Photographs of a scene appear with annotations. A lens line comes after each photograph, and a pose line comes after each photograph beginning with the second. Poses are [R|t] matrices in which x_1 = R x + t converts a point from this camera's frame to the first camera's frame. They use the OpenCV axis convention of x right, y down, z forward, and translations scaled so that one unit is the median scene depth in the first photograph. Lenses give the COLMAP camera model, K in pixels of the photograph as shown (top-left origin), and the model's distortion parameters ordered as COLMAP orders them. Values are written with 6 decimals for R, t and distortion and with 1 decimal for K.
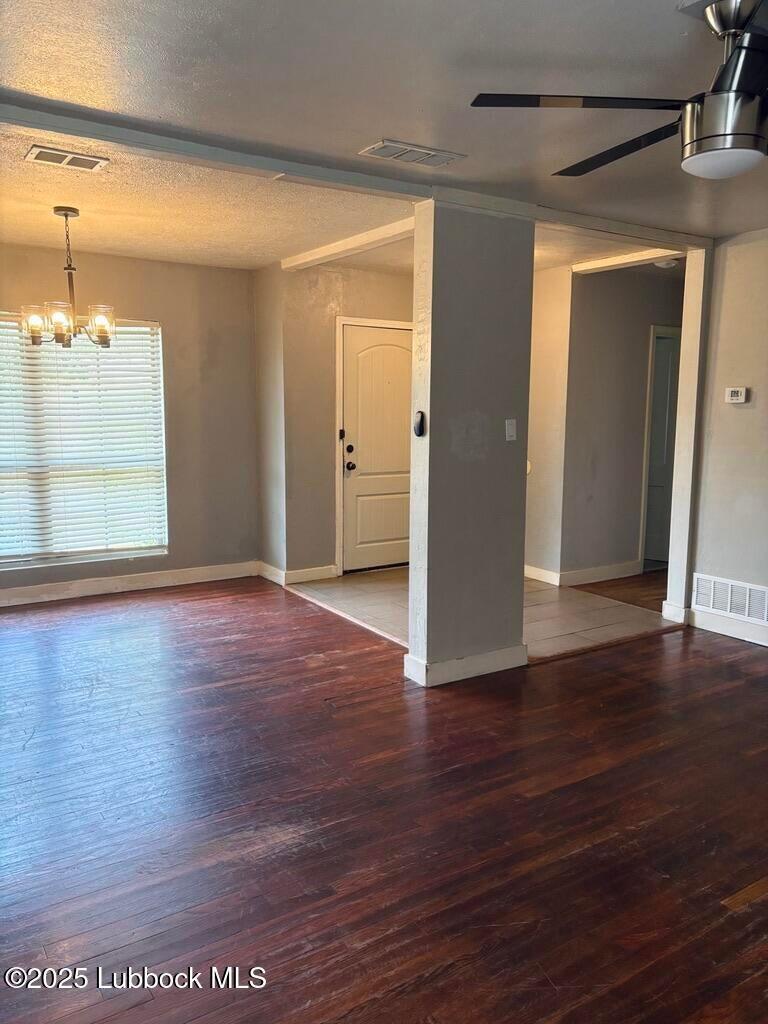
lens RADIAL K [[773.4, 0, 397.1], [0, 773.4, 521.5], [0, 0, 1]] dist [0.049521, -0.053431]
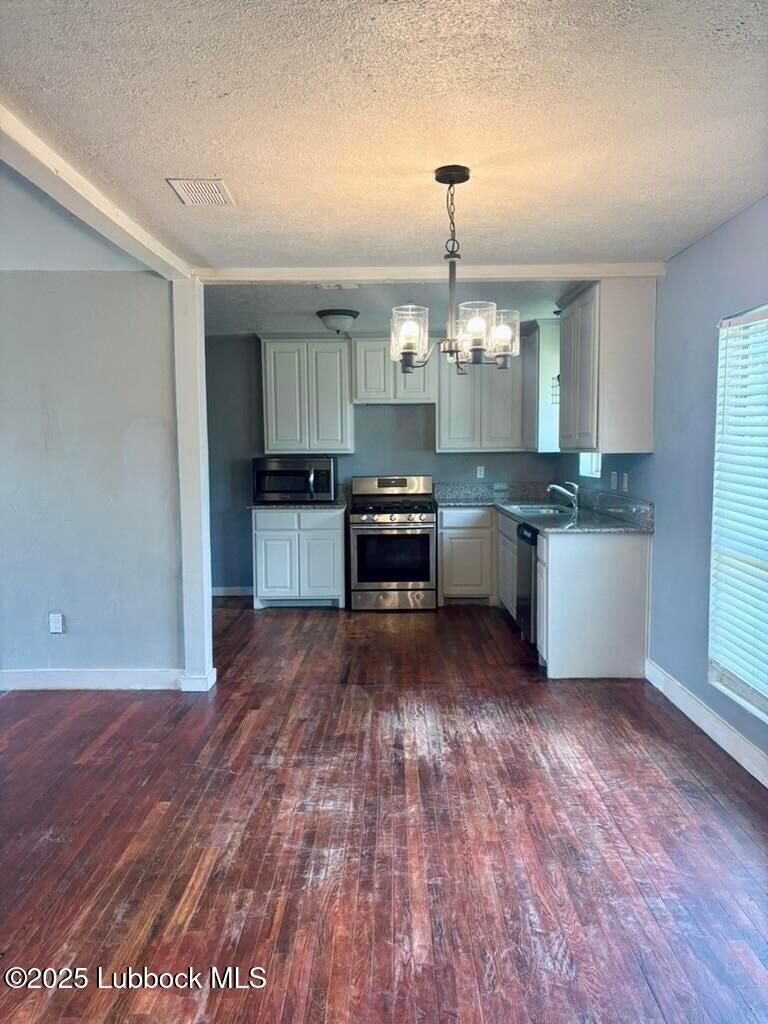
lens RADIAL K [[771.5, 0, 385.0], [0, 771.5, 516.8], [0, 0, 1]] dist [0.026503, -0.005454]
pose [[-0.559233, 0.072806, -0.825808, 0.202266], [-0.118516, 0.978883, 0.166560, -0.221232], [0.820496, 0.191017, -0.538795, 1.451203]]
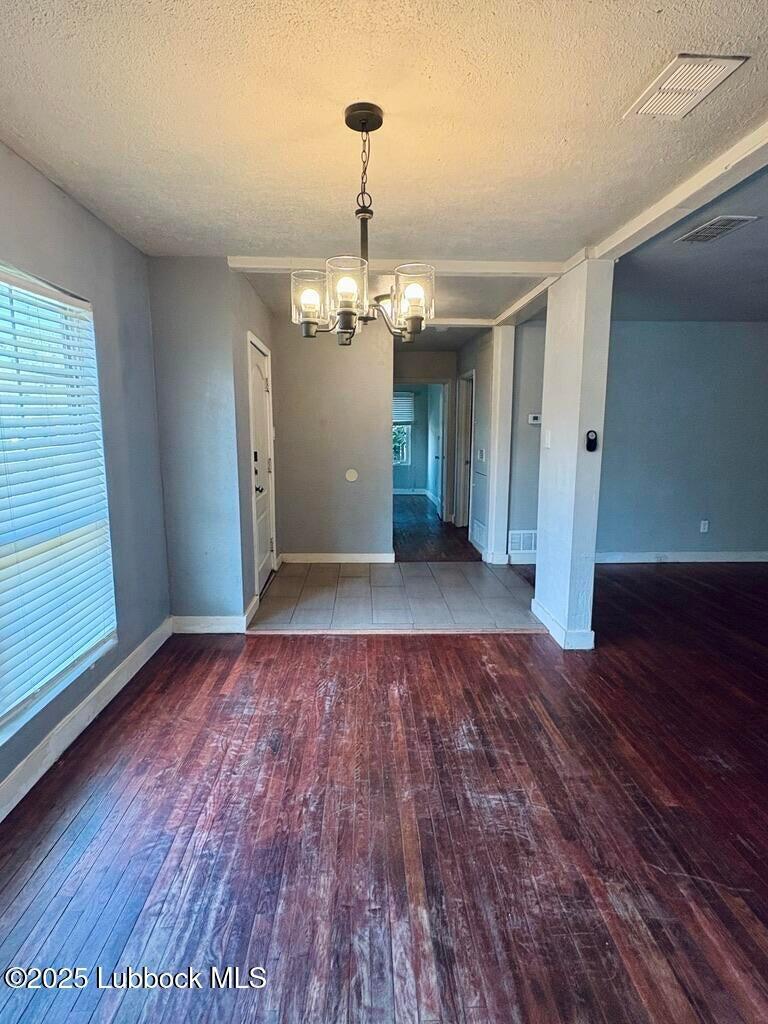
lens RADIAL K [[533.2, 0, 382.6], [0, 533.2, 512.0], [0, 0, 1]] dist [0.000534, 0.000659]
pose [[0.520885, -0.143031, 0.841558, -0.860650], [0.129084, 0.987723, 0.087976, -0.131706], [-0.843810, 0.062806, 0.532954, 0.826112]]
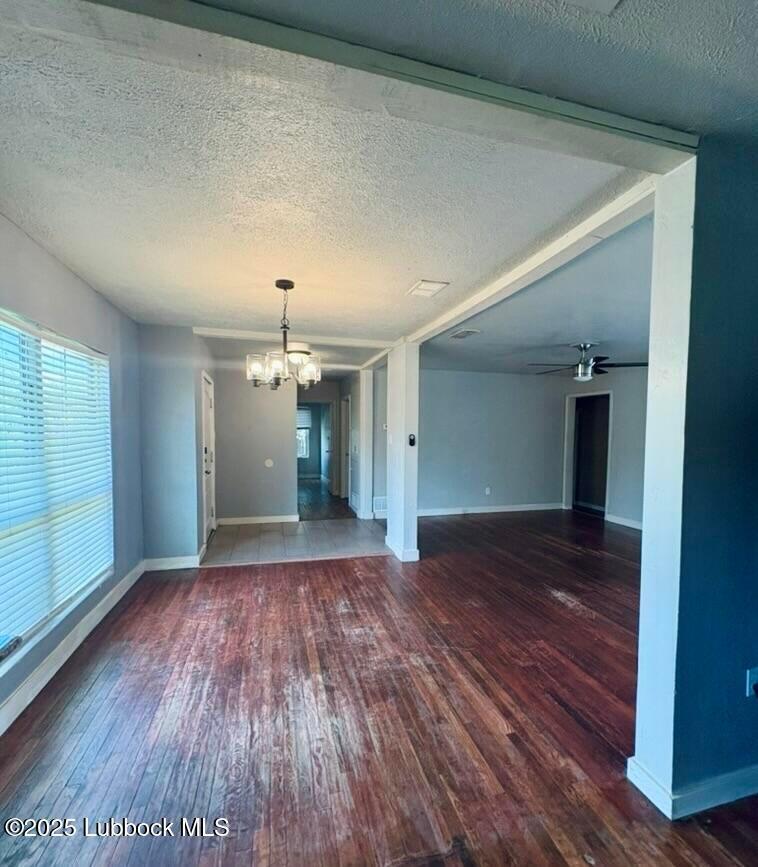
lens RADIAL K [[405.7, 0, 383.1], [0, 405.7, 448.5], [0, 0, 1]] dist [0.002745, 0.001582]
pose [[0.308807, -0.049584, 0.949831, -1.078452], [0.137167, 0.990522, 0.007113, -0.121405], [-0.941182, 0.128089, 0.312682, 0.710902]]
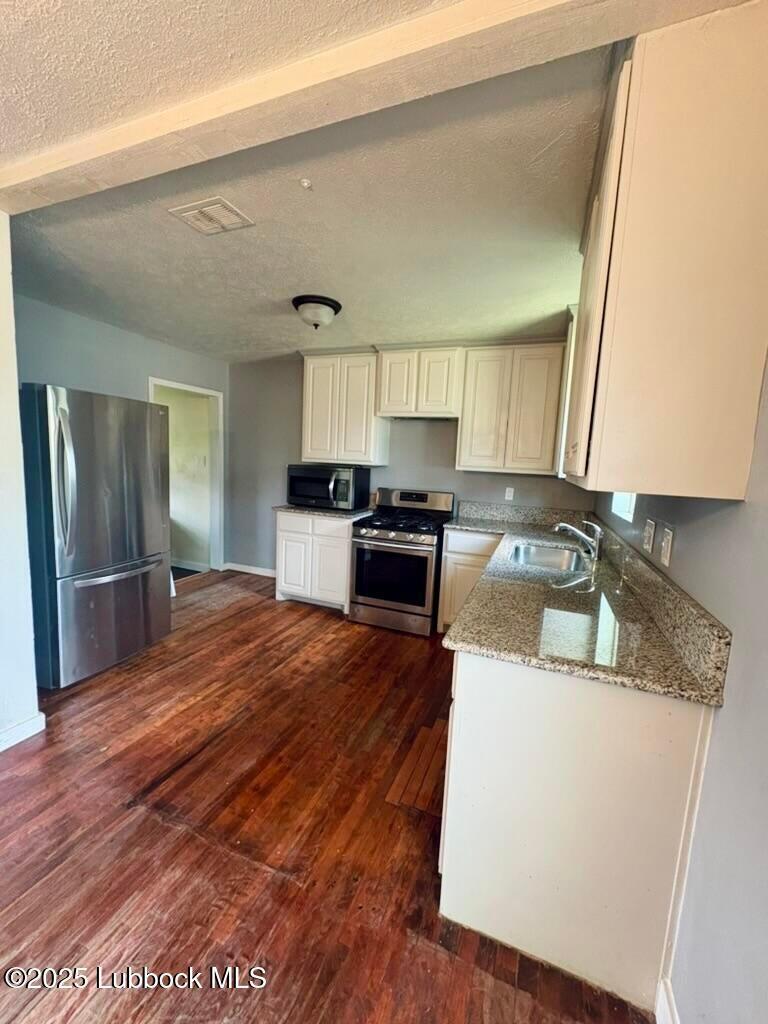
lens RADIAL K [[407.0, 0, 386.1], [0, 407.0, 509.6], [0, 0, 1]] dist [0.000834, -0.000351]
pose [[-0.819189, 0.021285, -0.573128, -0.709628], [-0.139727, 0.961793, 0.235435, -0.189413], [0.556242, 0.272947, -0.784917, 1.201304]]
